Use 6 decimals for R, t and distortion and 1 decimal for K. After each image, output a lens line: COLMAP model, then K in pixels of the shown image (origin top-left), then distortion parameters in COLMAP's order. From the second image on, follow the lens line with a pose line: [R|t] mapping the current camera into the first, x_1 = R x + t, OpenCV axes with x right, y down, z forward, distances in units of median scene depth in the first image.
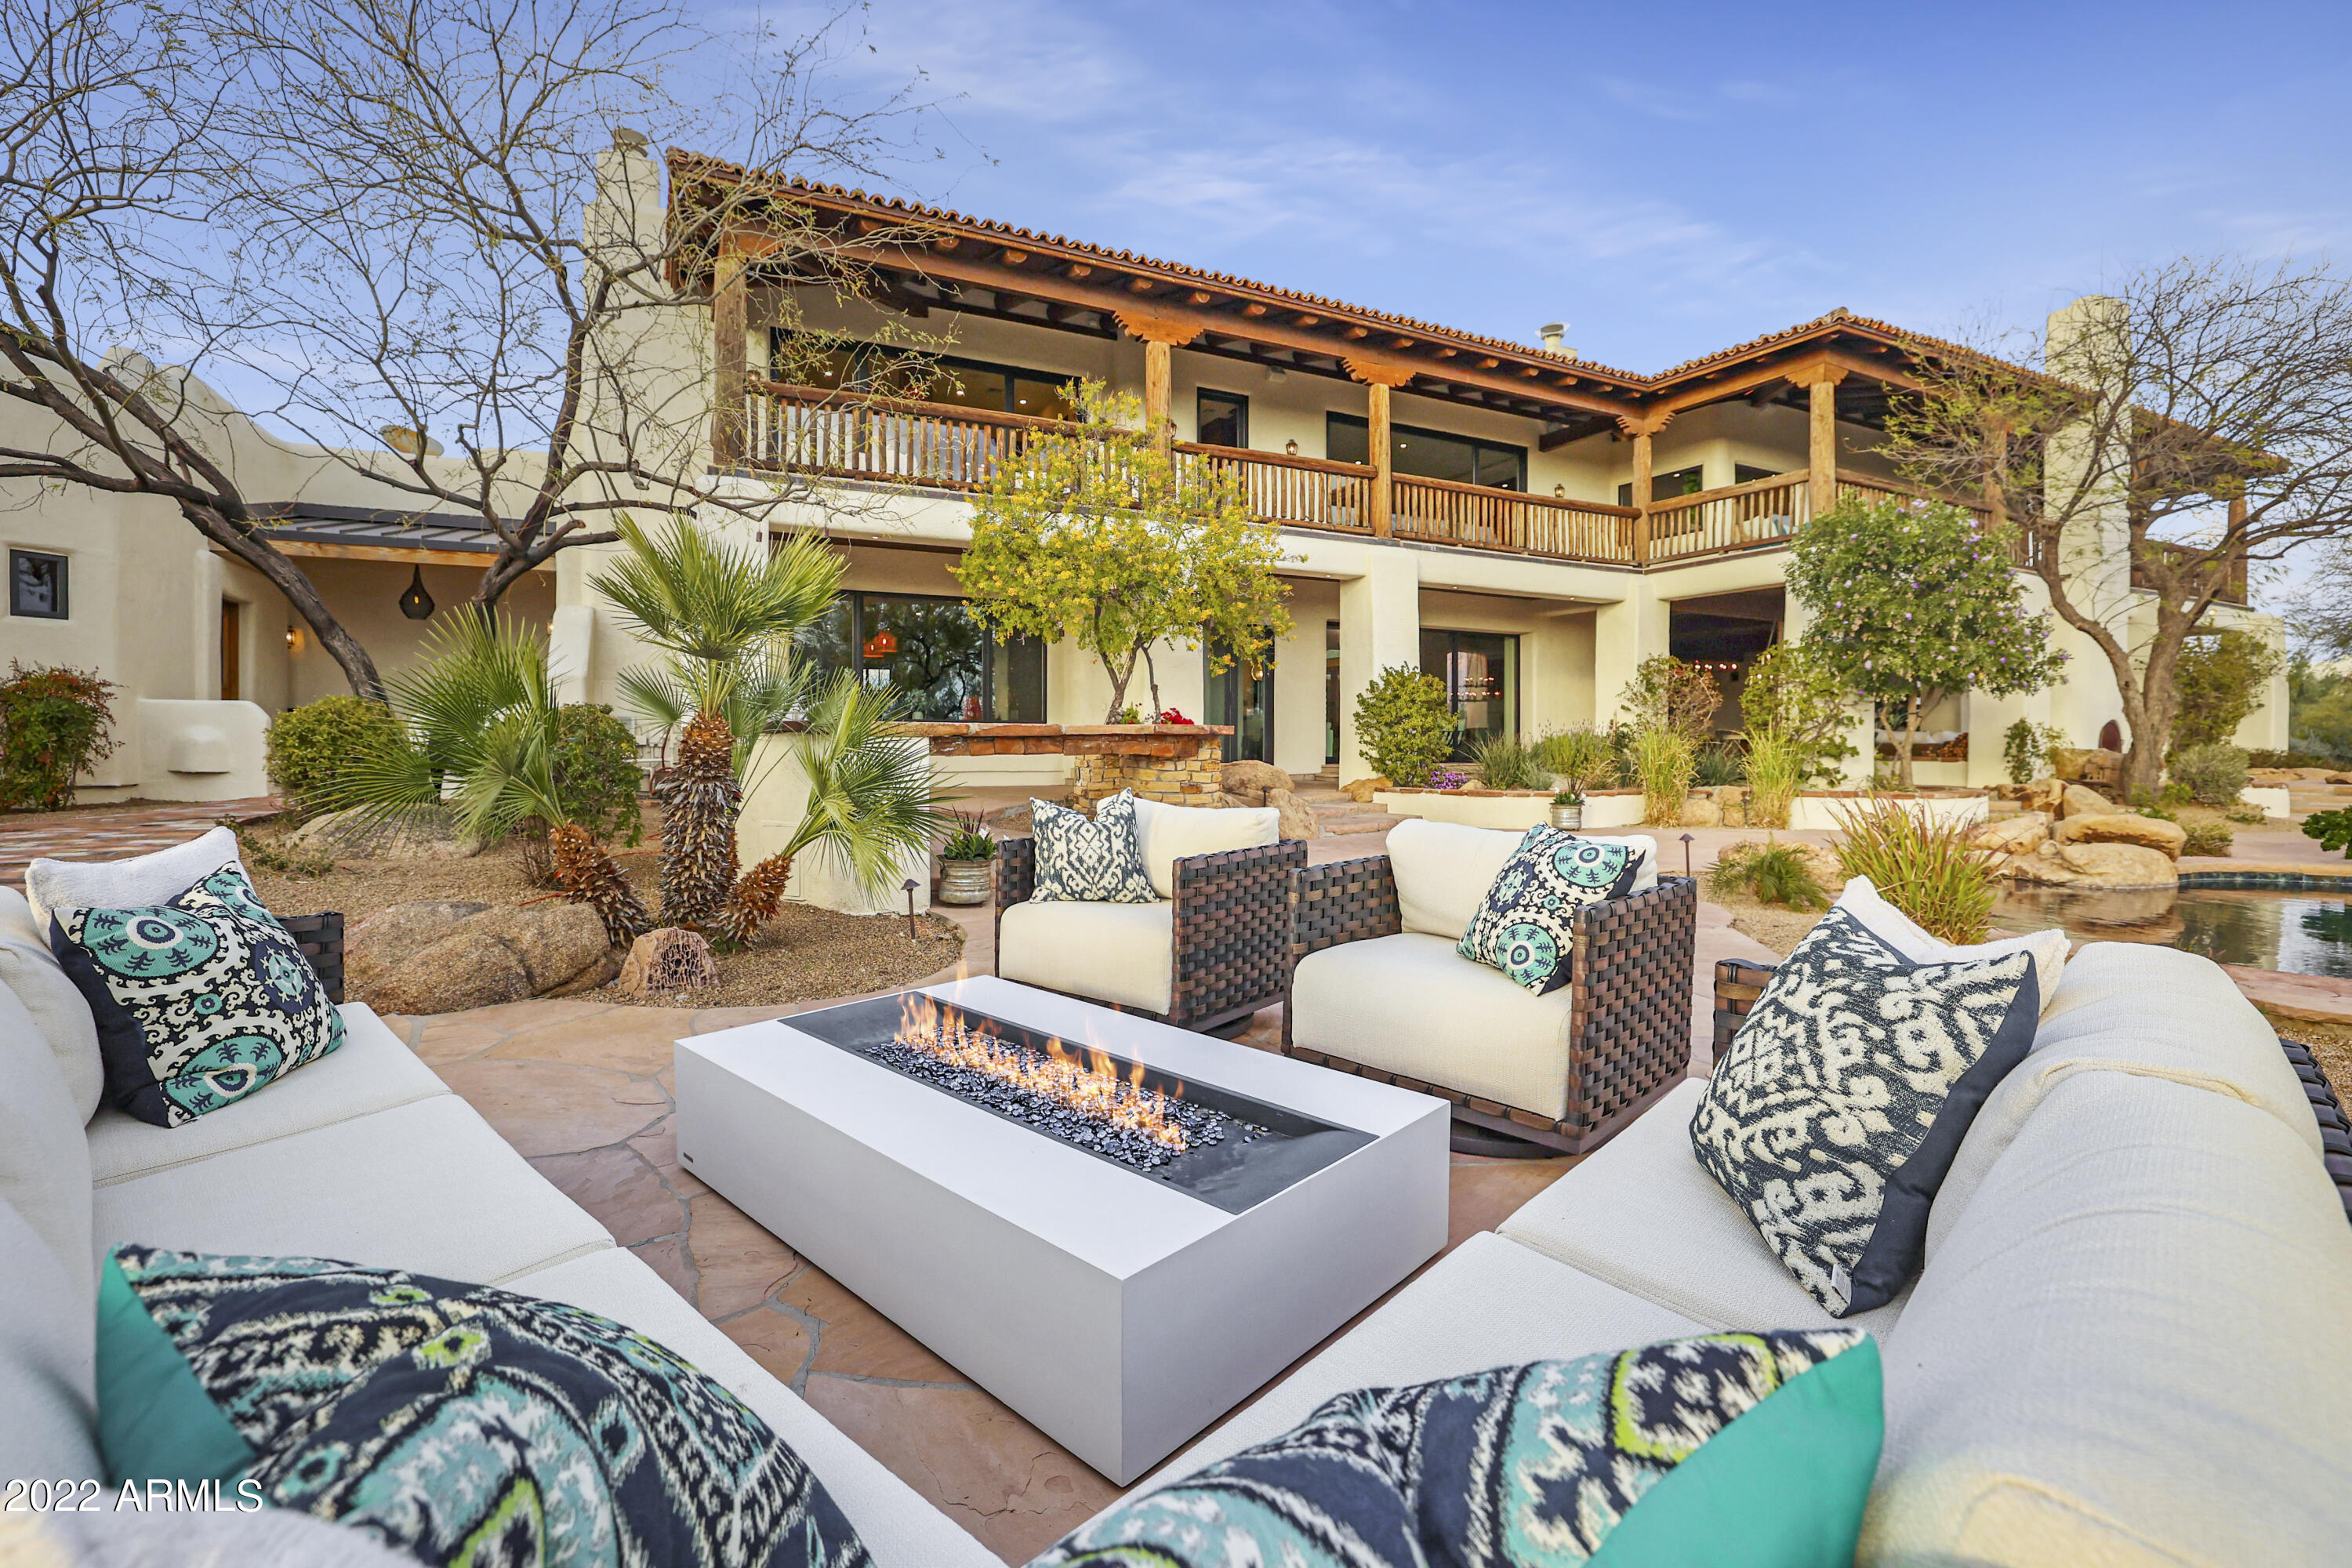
lens RADIAL K [[1009.1, 0, 1163.0], [0, 1009.1, 748.3], [0, 0, 1]] dist [-0.045289, 0.015400]
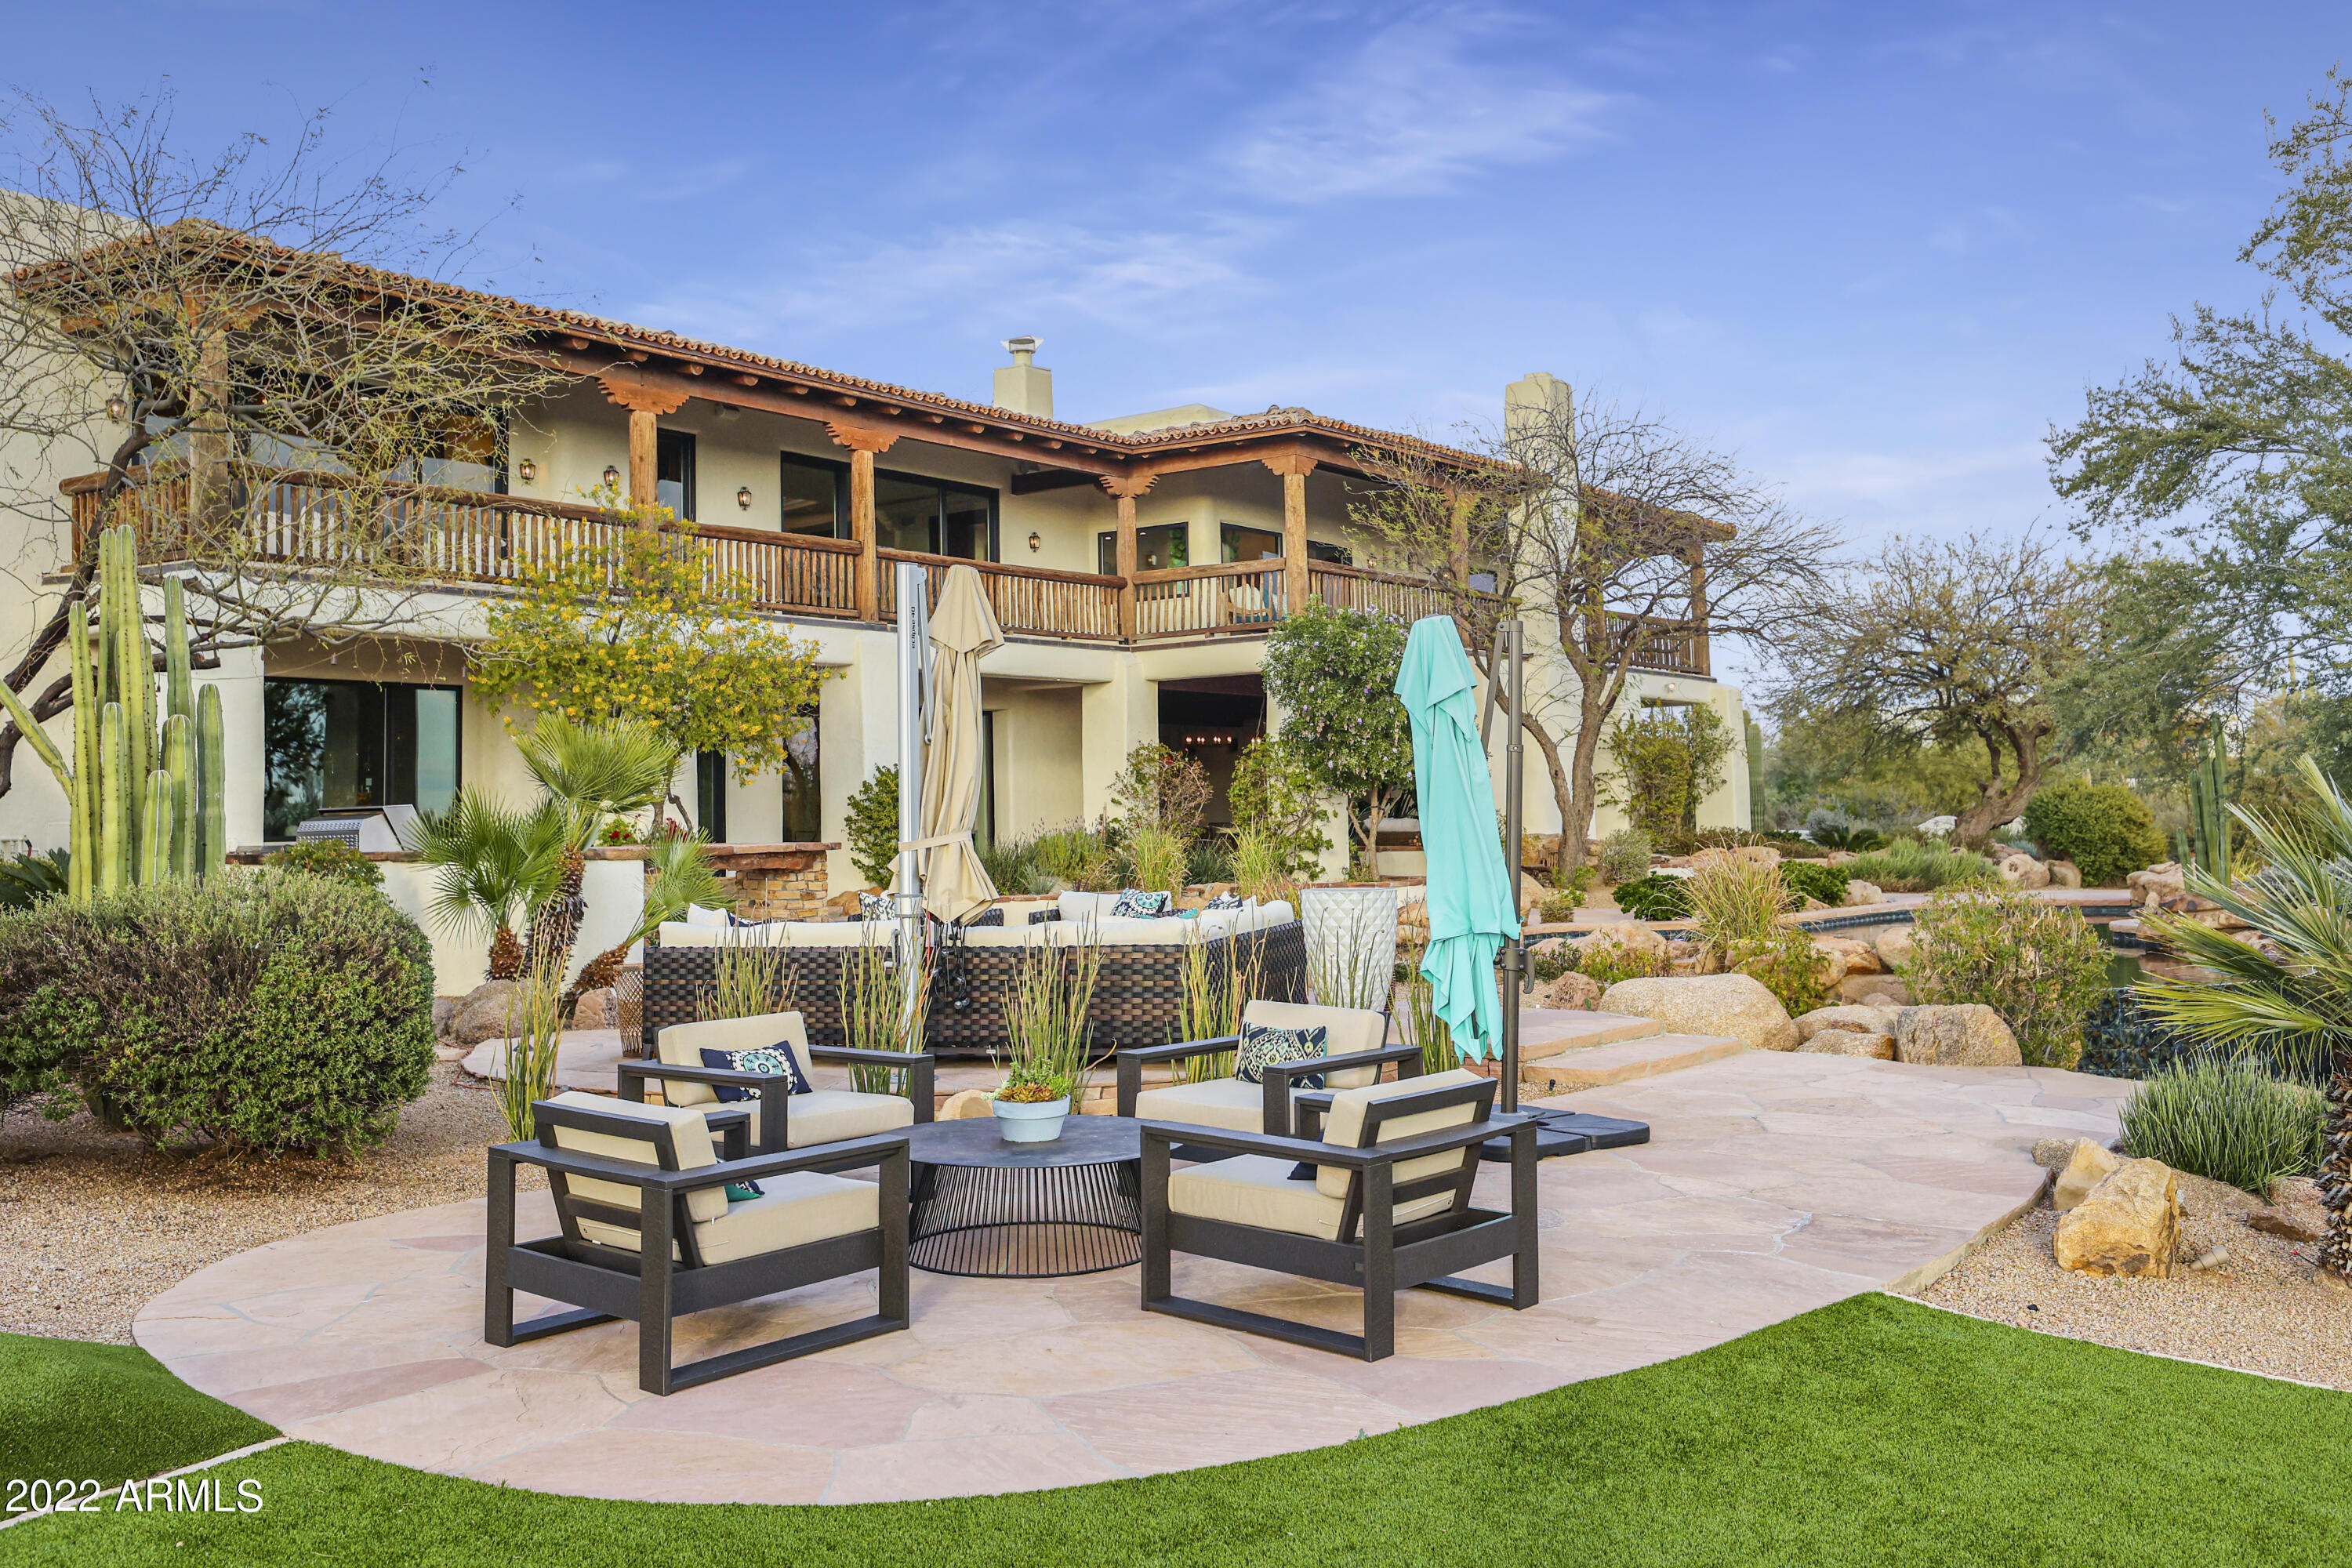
lens RADIAL K [[2056.6, 0, 1115.2], [0, 2056.6, 782.6], [0, 0, 1]] dist [0.008672, 0.004299]
pose [[0.898589, -0.014667, 0.438546, -0.408210], [0.028987, 0.999242, -0.025976, -0.011408], [-0.437833, 0.036054, 0.898333, -0.772885]]
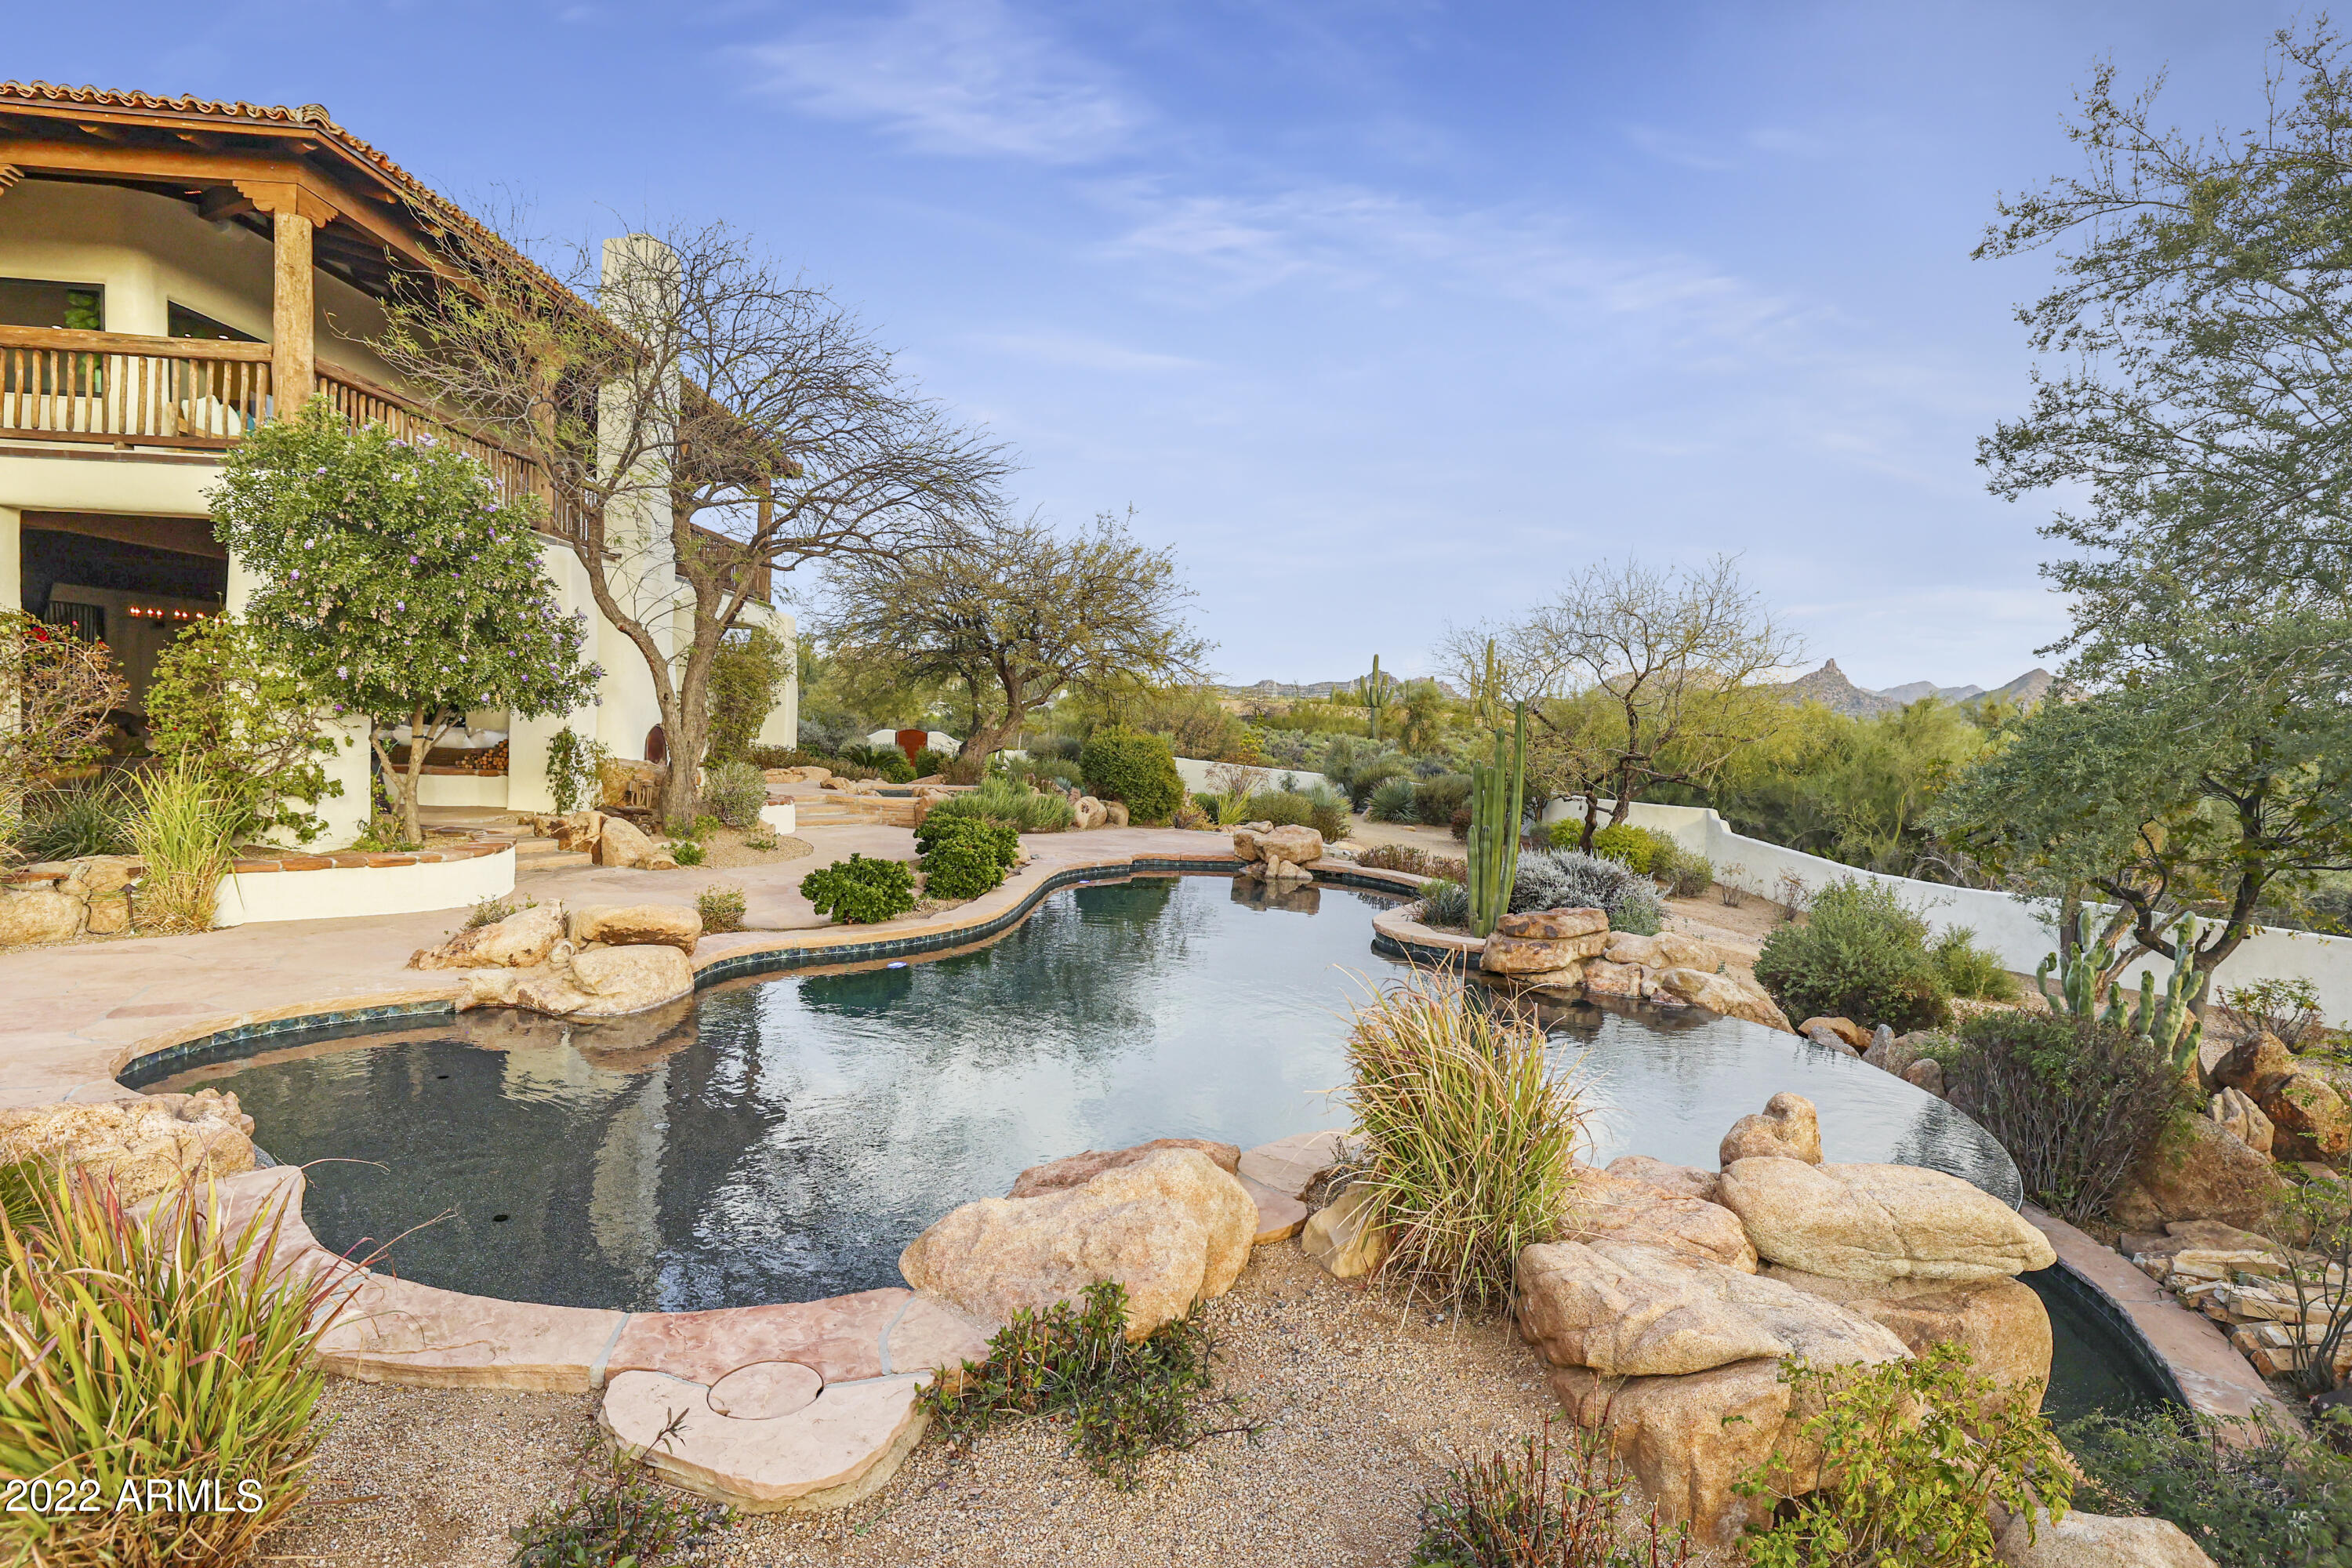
lens RADIAL K [[1235.9, 0, 1184.1], [0, 1235.9, 782.4], [0, 0, 1]] dist [-0.040546, 0.024974]
pose [[0.400069, -0.034371, 0.915840, 0.163453], [-0.031906, 0.998168, 0.051398, -0.060367], [-0.915929, -0.049783, 0.398240, 0.136434]]
